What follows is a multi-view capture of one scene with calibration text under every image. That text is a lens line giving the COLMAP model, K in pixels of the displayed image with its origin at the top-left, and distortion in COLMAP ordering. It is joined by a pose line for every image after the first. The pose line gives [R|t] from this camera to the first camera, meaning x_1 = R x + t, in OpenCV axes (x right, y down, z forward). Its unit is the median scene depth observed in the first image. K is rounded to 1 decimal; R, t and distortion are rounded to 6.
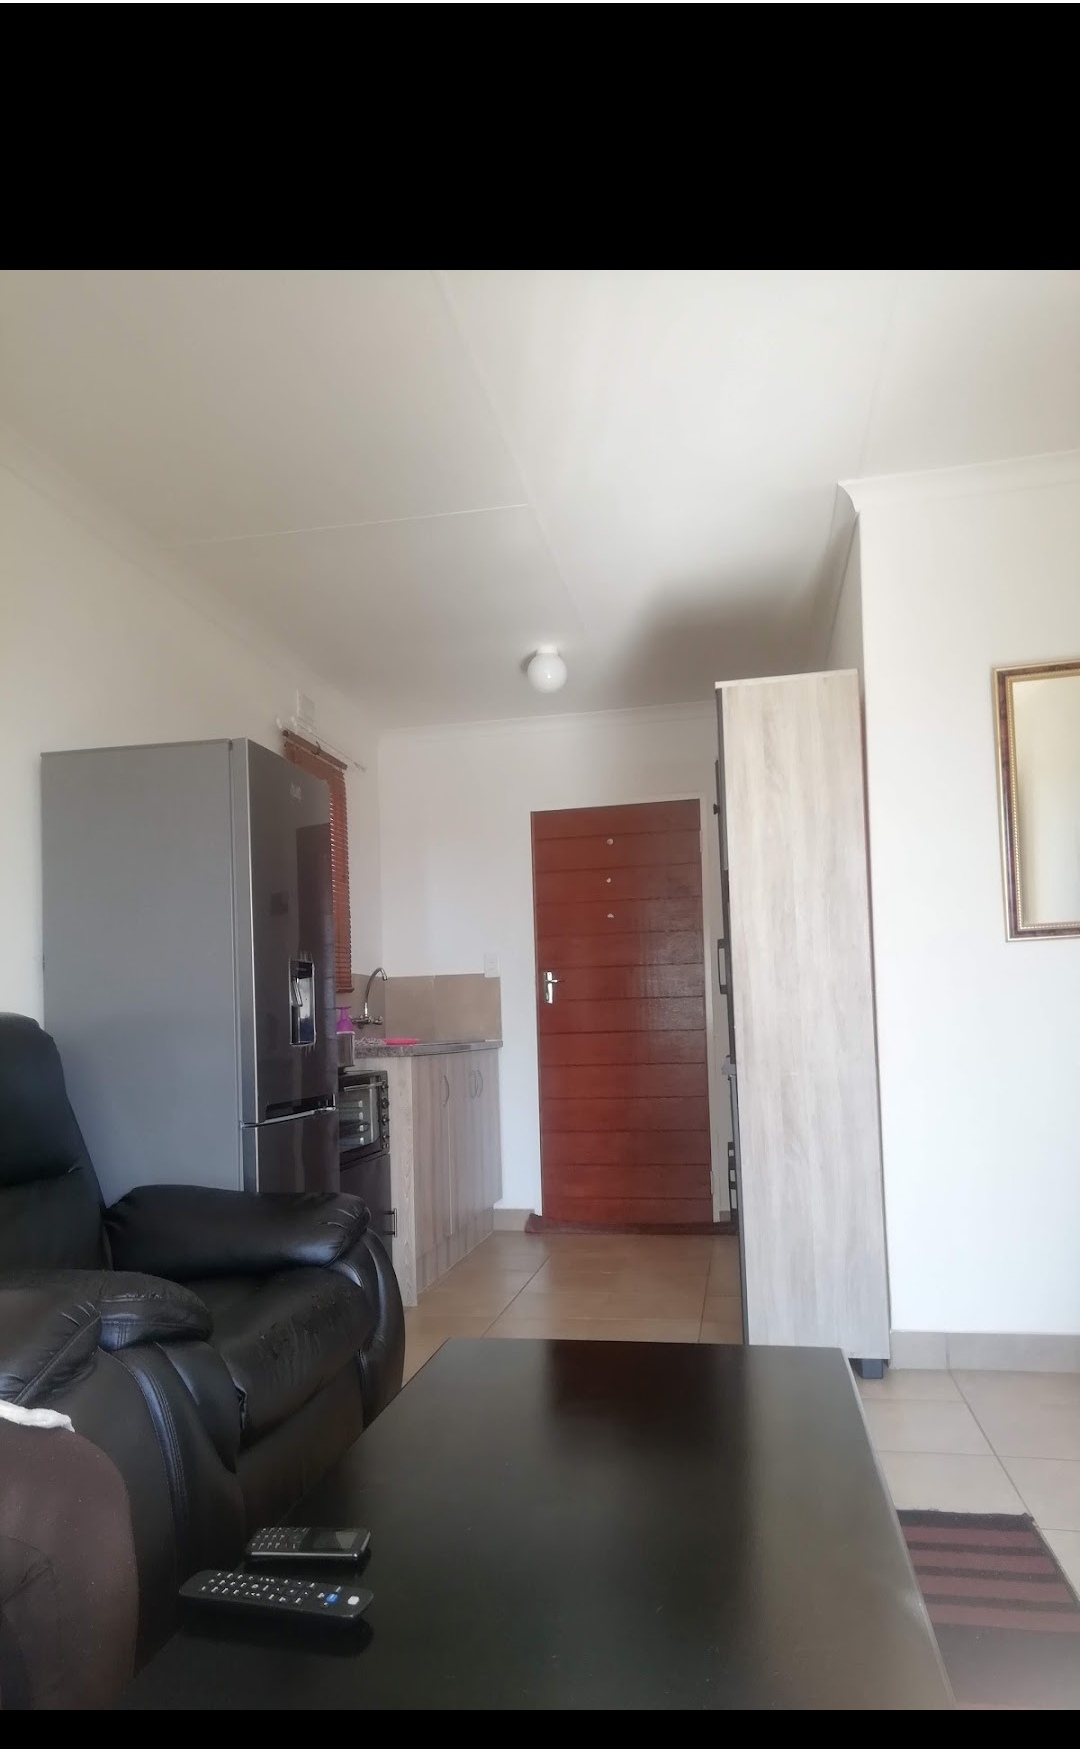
lens RADIAL K [[984.4, 0, 540.0], [0, 984.4, 874.5], [0, 0, 1]] dist [0.000555, 0.000034]
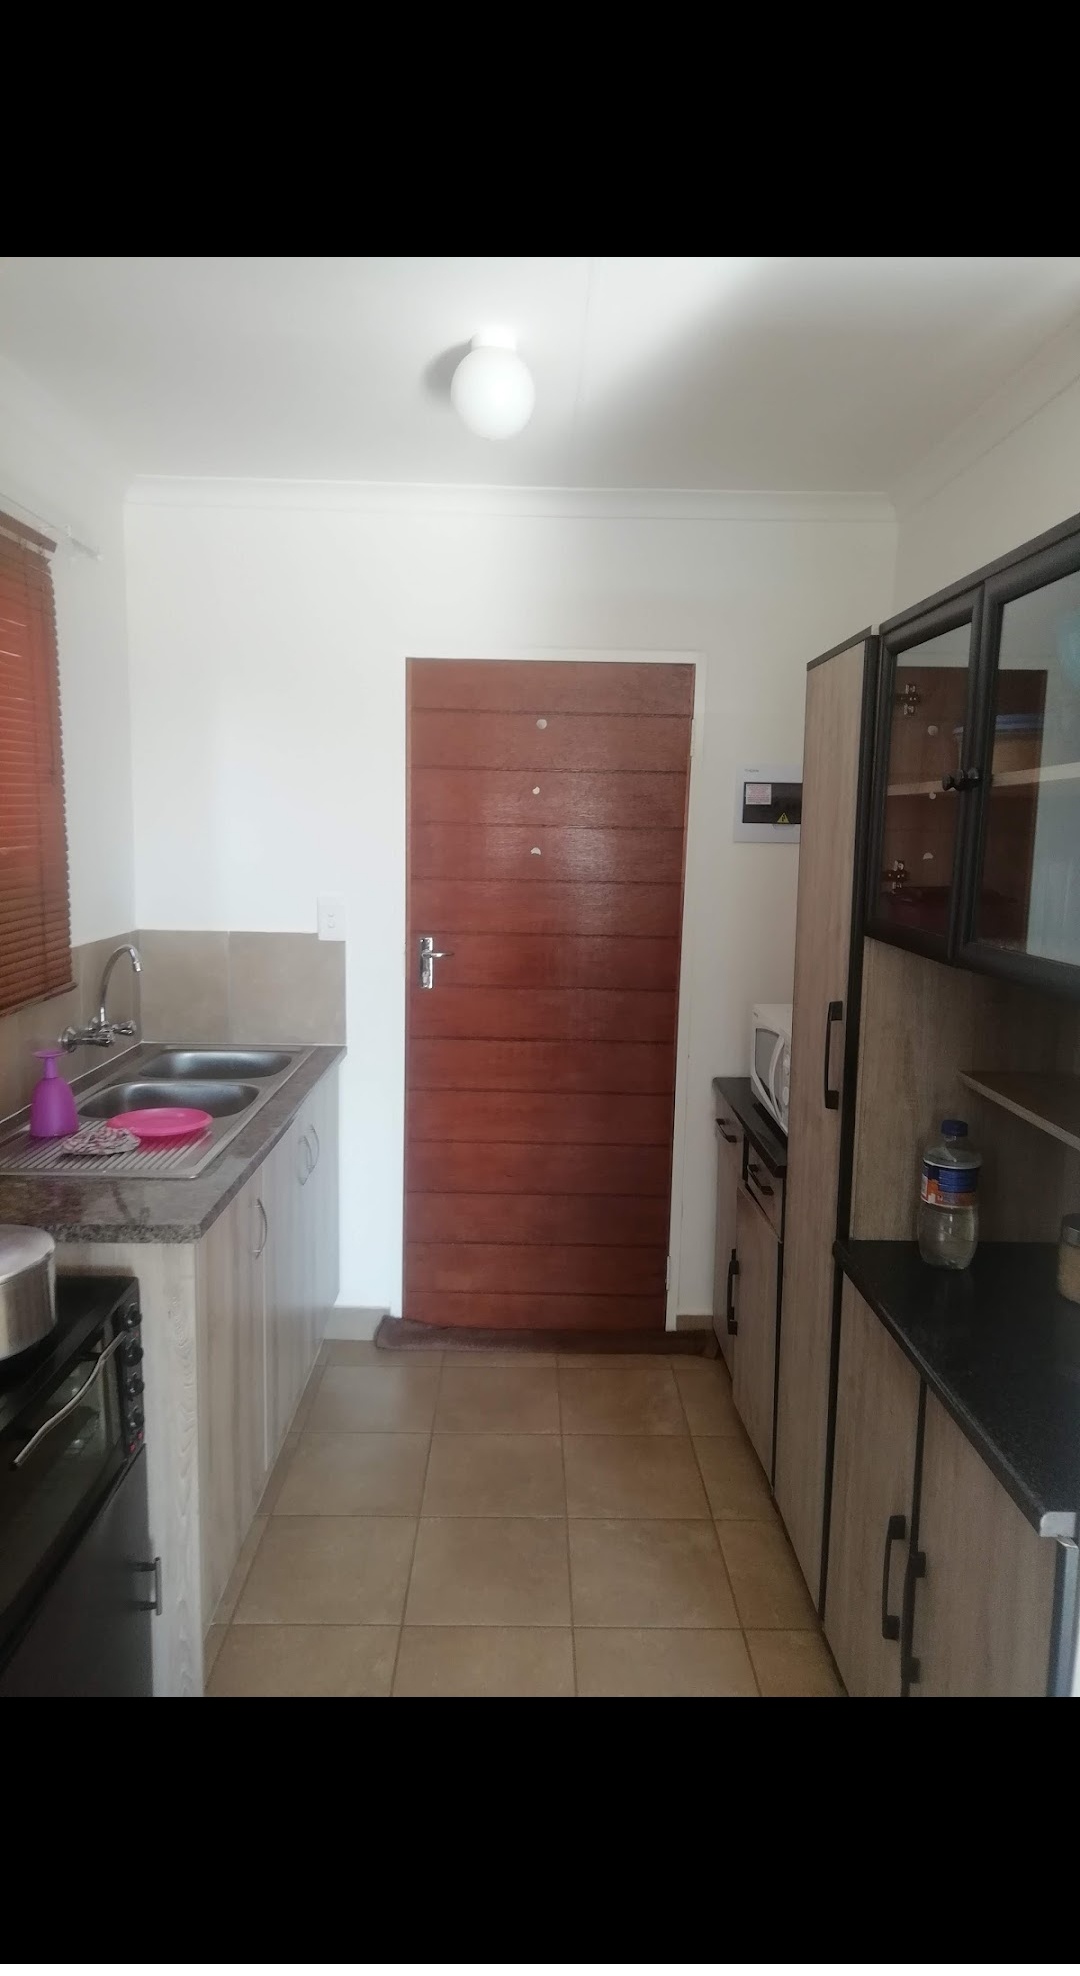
lens RADIAL K [[994.5, 0, 543.8], [0, 994.5, 896.2], [0, 0, 1]] dist [-0.004196, -0.000934]
pose [[0.973754, 0.035924, 0.224750, -0.062674], [-0.087066, 0.971153, 0.221995, -0.070063], [-0.210291, -0.235737, 0.948792, 0.431828]]
